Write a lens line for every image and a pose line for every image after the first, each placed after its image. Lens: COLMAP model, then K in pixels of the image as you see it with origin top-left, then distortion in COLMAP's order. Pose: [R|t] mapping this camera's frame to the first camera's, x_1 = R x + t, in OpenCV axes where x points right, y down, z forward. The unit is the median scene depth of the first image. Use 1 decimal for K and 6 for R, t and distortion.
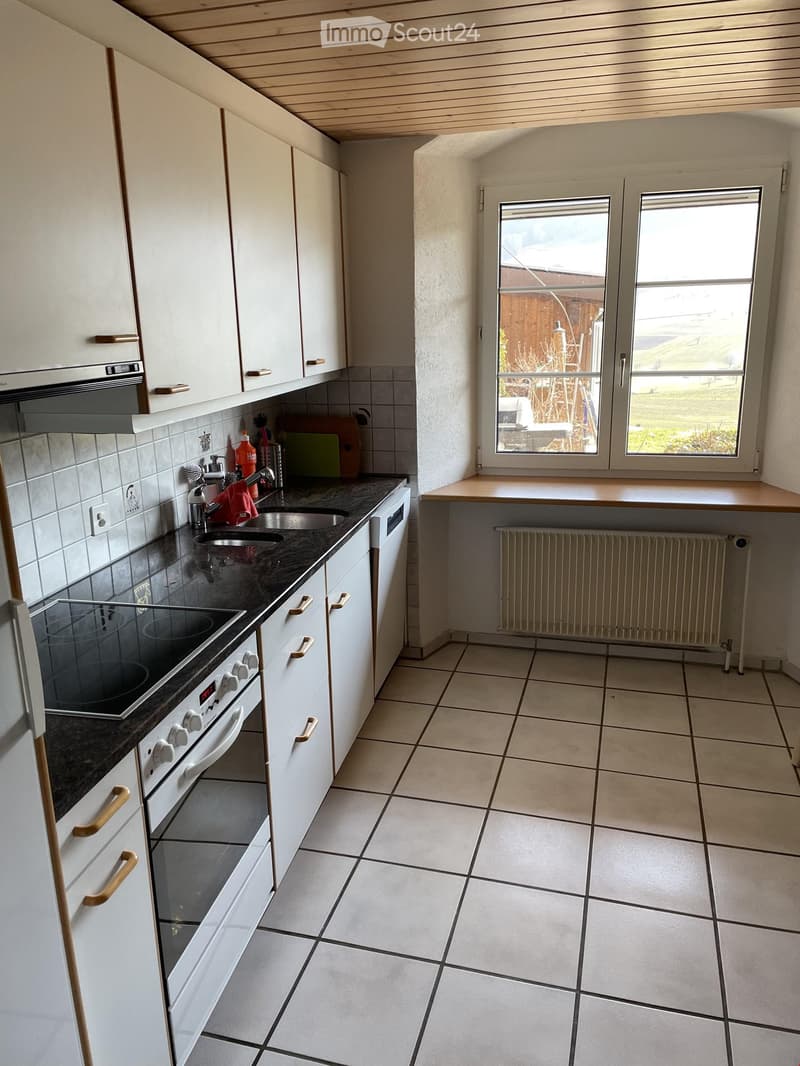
lens RADIAL K [[778.1, 0, 400.0], [0, 778.1, 533.0], [0, 0, 1]] dist [0.111150, -0.147179]
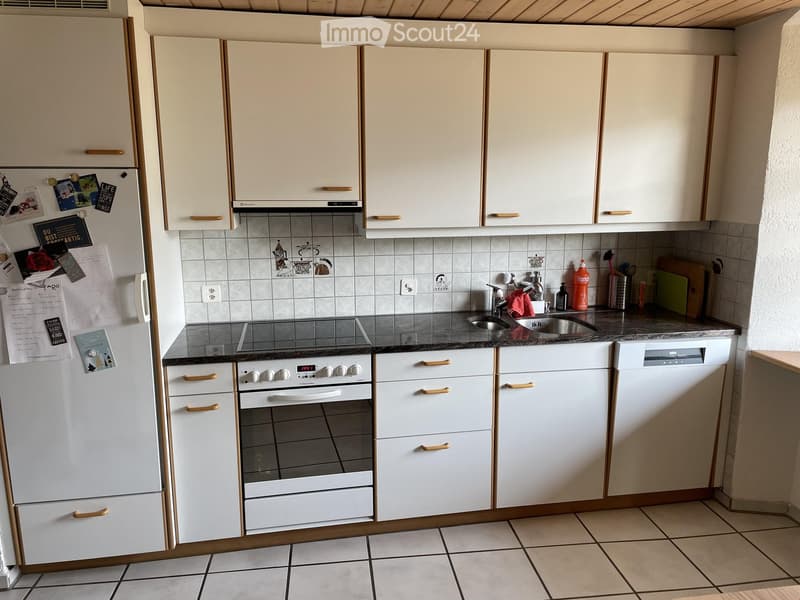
lens RADIAL K [[583.9, 0, 400.0], [0, 583.9, 300.0], [0, 0, 1]] dist [0.111150, -0.147179]
pose [[0.409234, 0.200746, -0.890072, 0.677582], [-0.248806, 0.963081, 0.102818, -0.102339], [0.877851, 0.179379, 0.444072, 0.322621]]
